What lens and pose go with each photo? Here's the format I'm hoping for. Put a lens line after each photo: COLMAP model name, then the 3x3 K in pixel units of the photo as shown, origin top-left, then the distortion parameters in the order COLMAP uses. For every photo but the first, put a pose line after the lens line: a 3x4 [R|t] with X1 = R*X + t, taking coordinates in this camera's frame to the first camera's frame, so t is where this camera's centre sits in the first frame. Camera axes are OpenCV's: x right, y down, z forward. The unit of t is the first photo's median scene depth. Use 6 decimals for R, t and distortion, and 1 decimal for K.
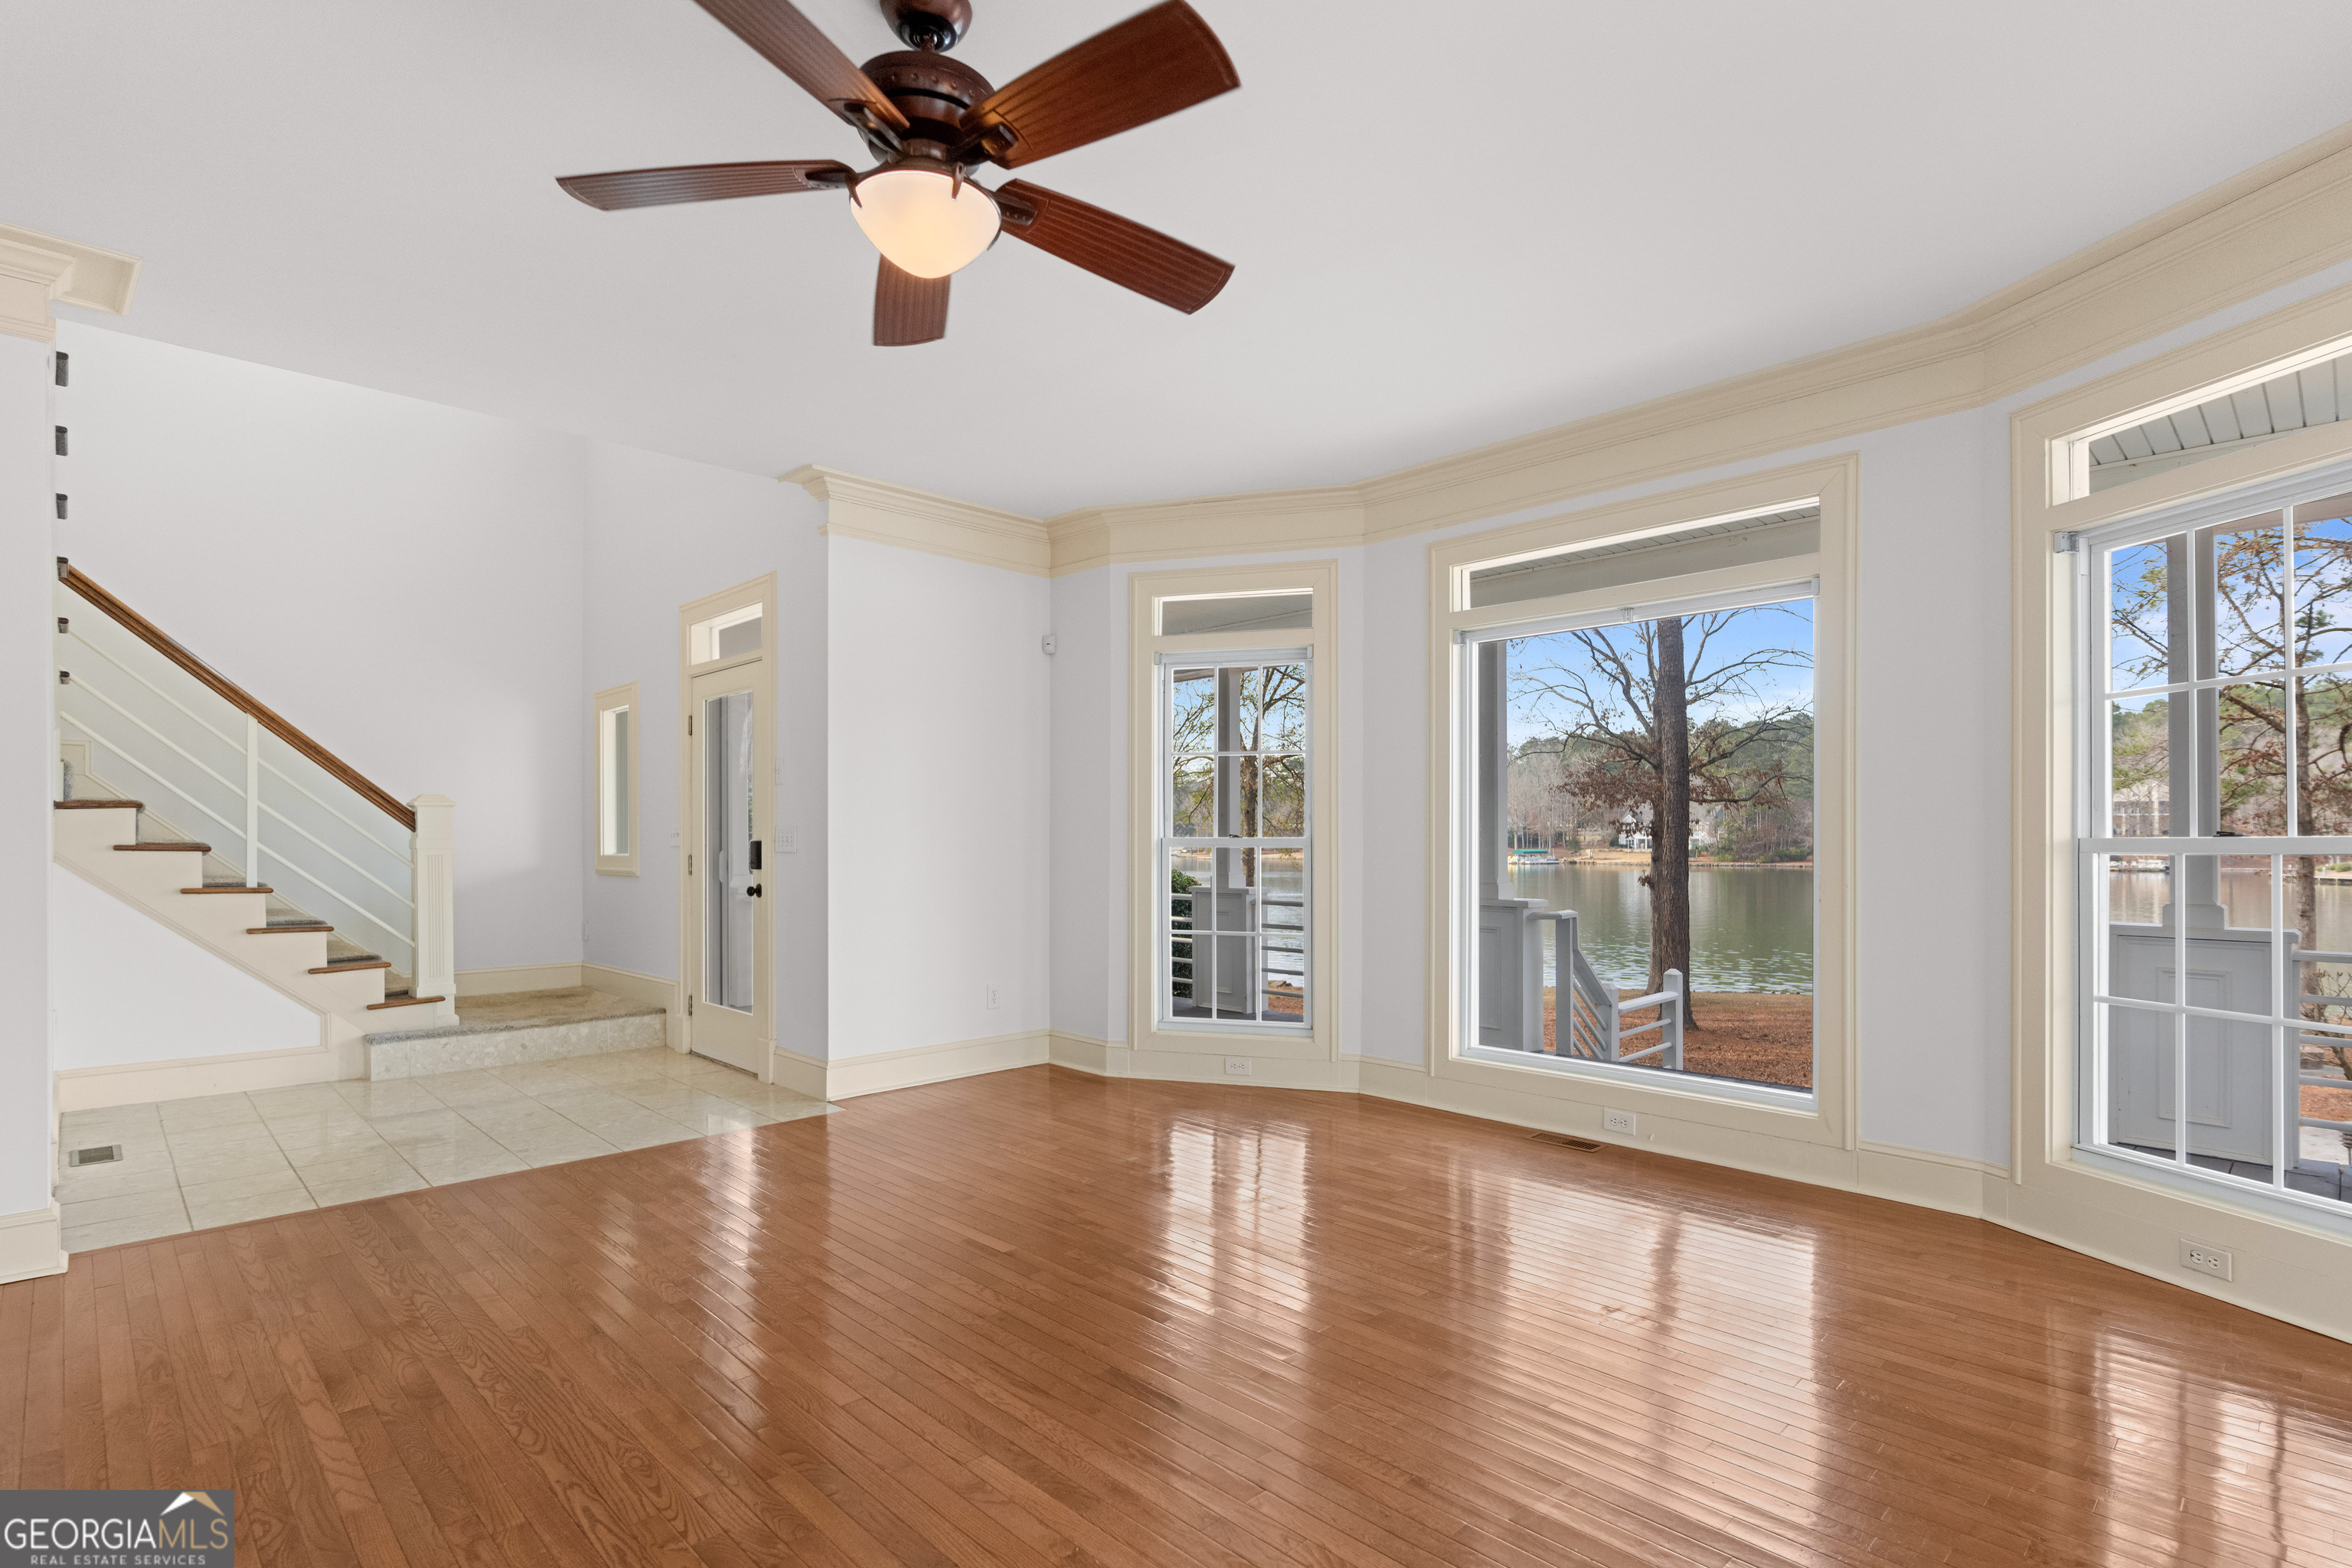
lens RADIAL K [[1139.3, 0, 1176.6], [0, 1139.3, 837.6], [0, 0, 1]] dist [-0.000650, 0.000041]
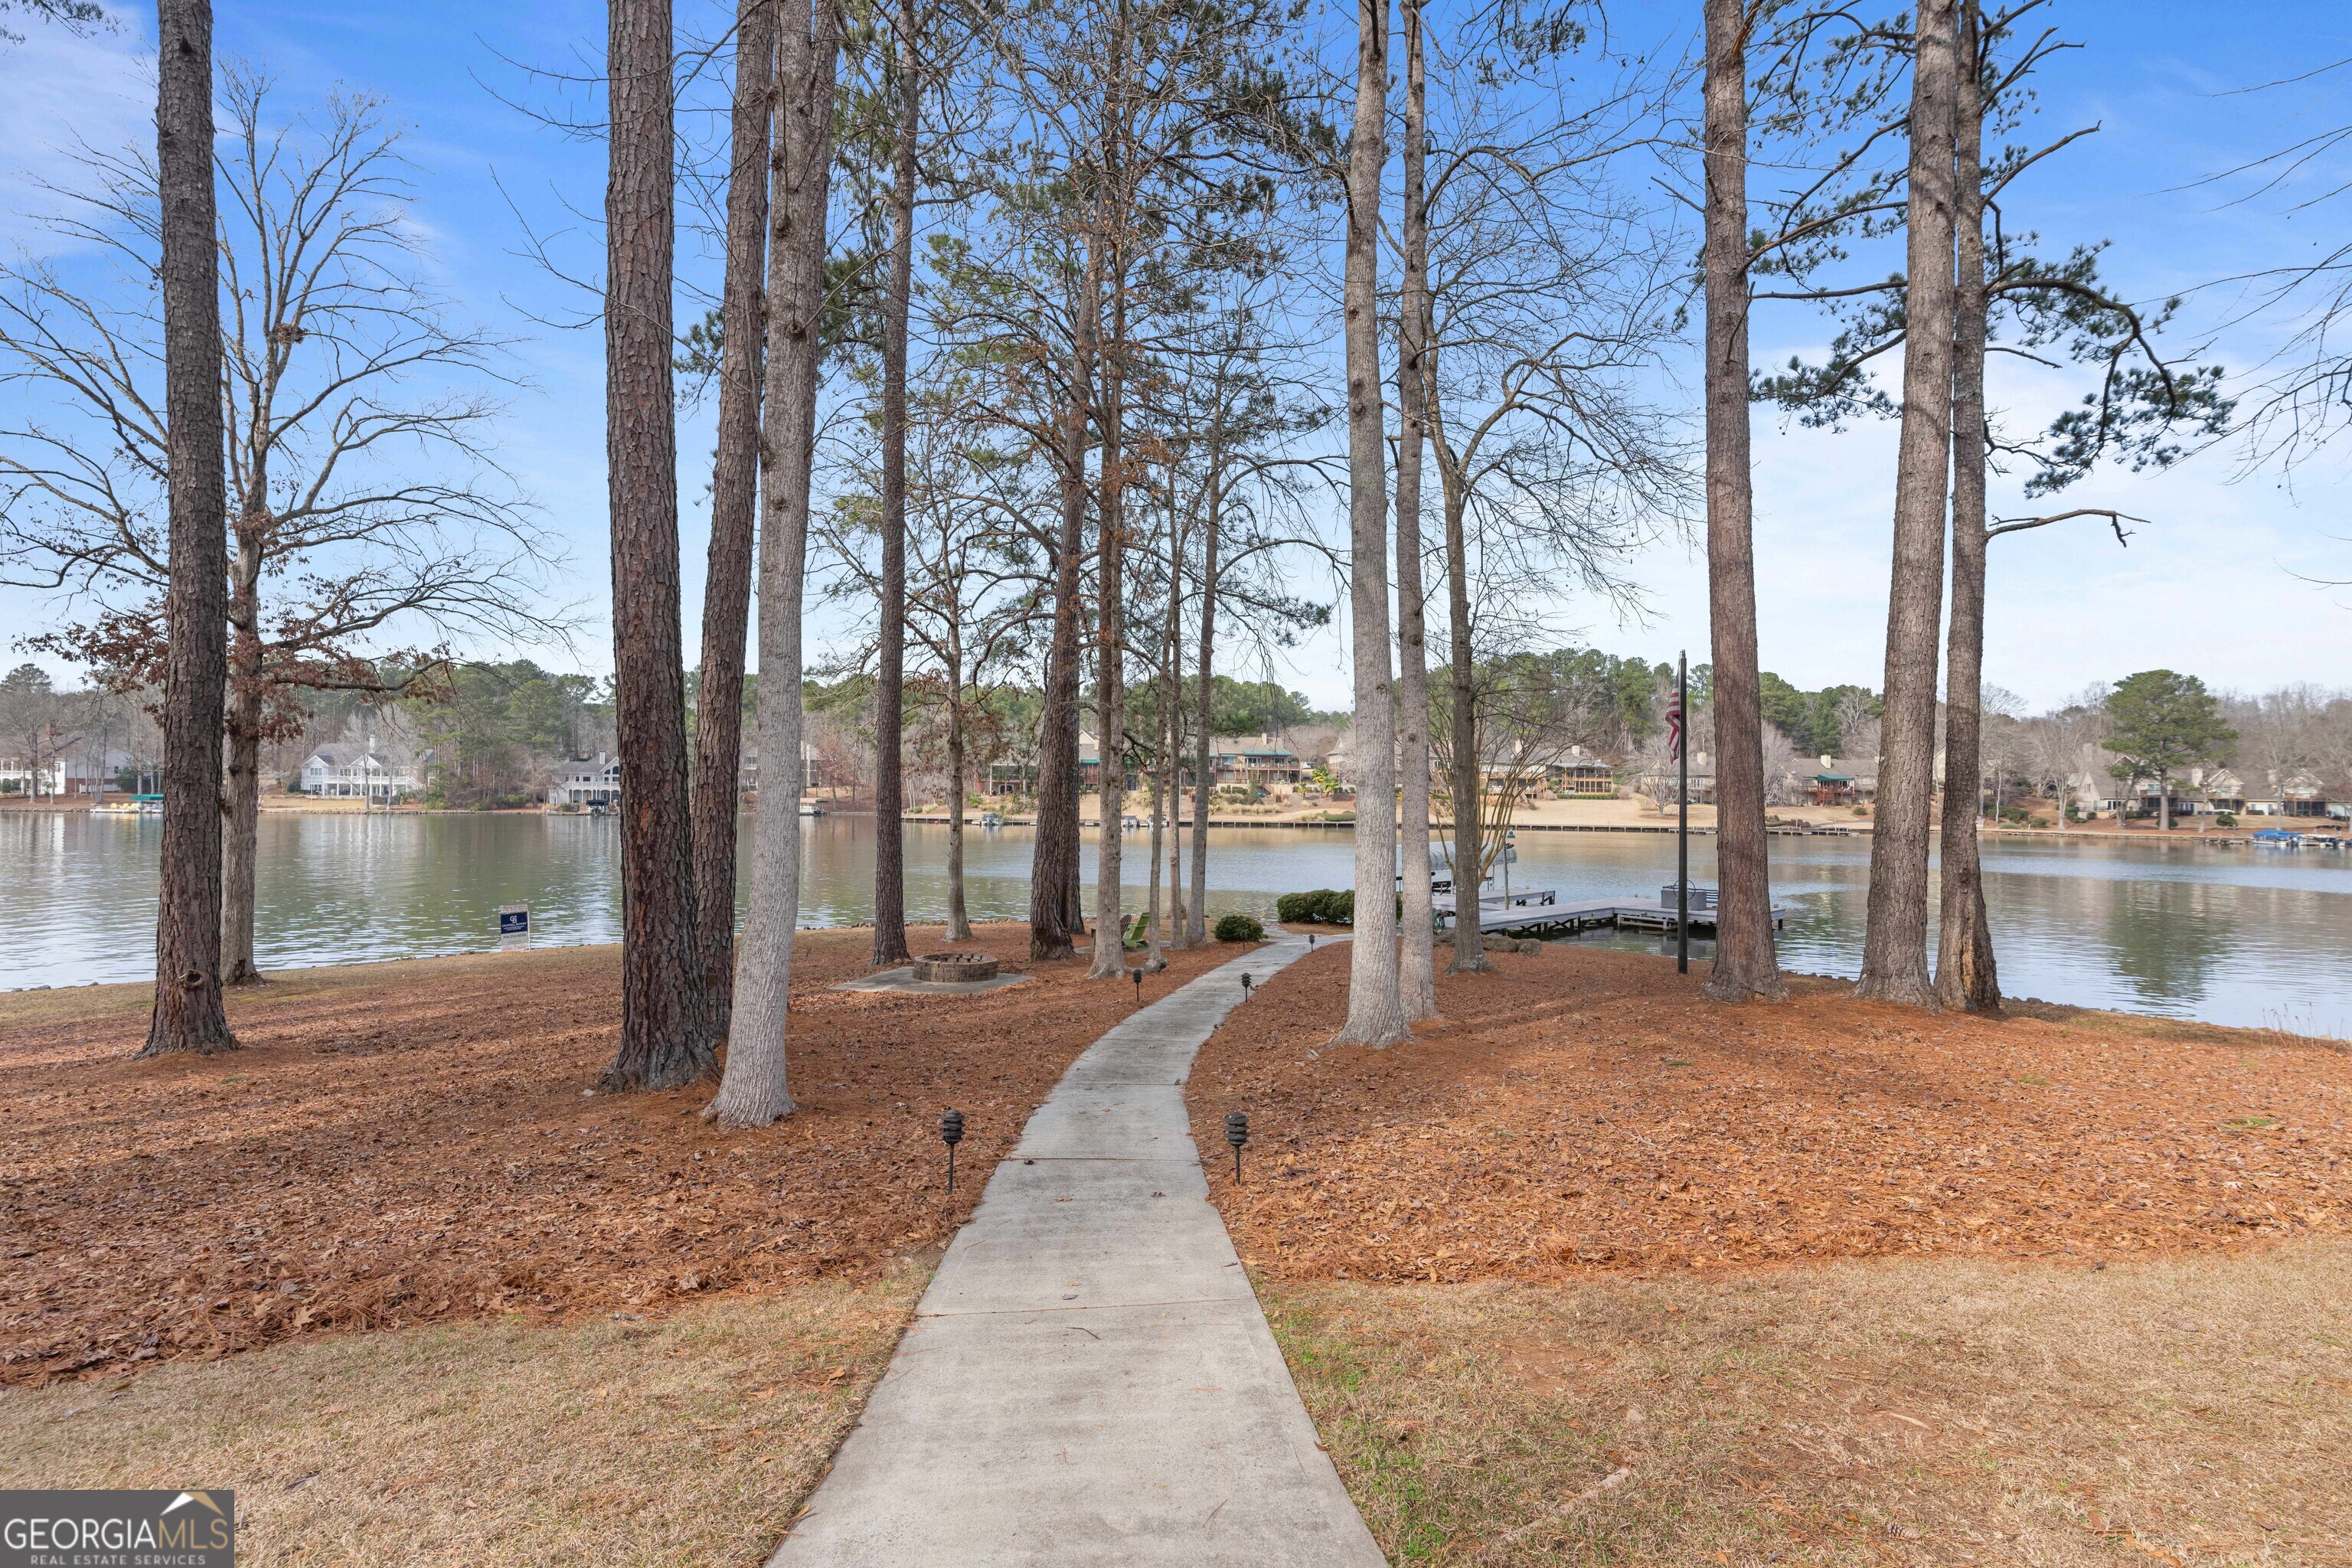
lens RADIAL K [[1120.9, 0, 1176.0], [0, 1120.9, 784.0], [0, 0, 1]] dist [-0.000585, 0.000732]
pose [[0.516943, 0.013056, 0.855920, 0.310988], [-0.009451, 0.999910, -0.009544, 0.056083], [-0.855967, -0.003155, 0.517020, 0.449453]]
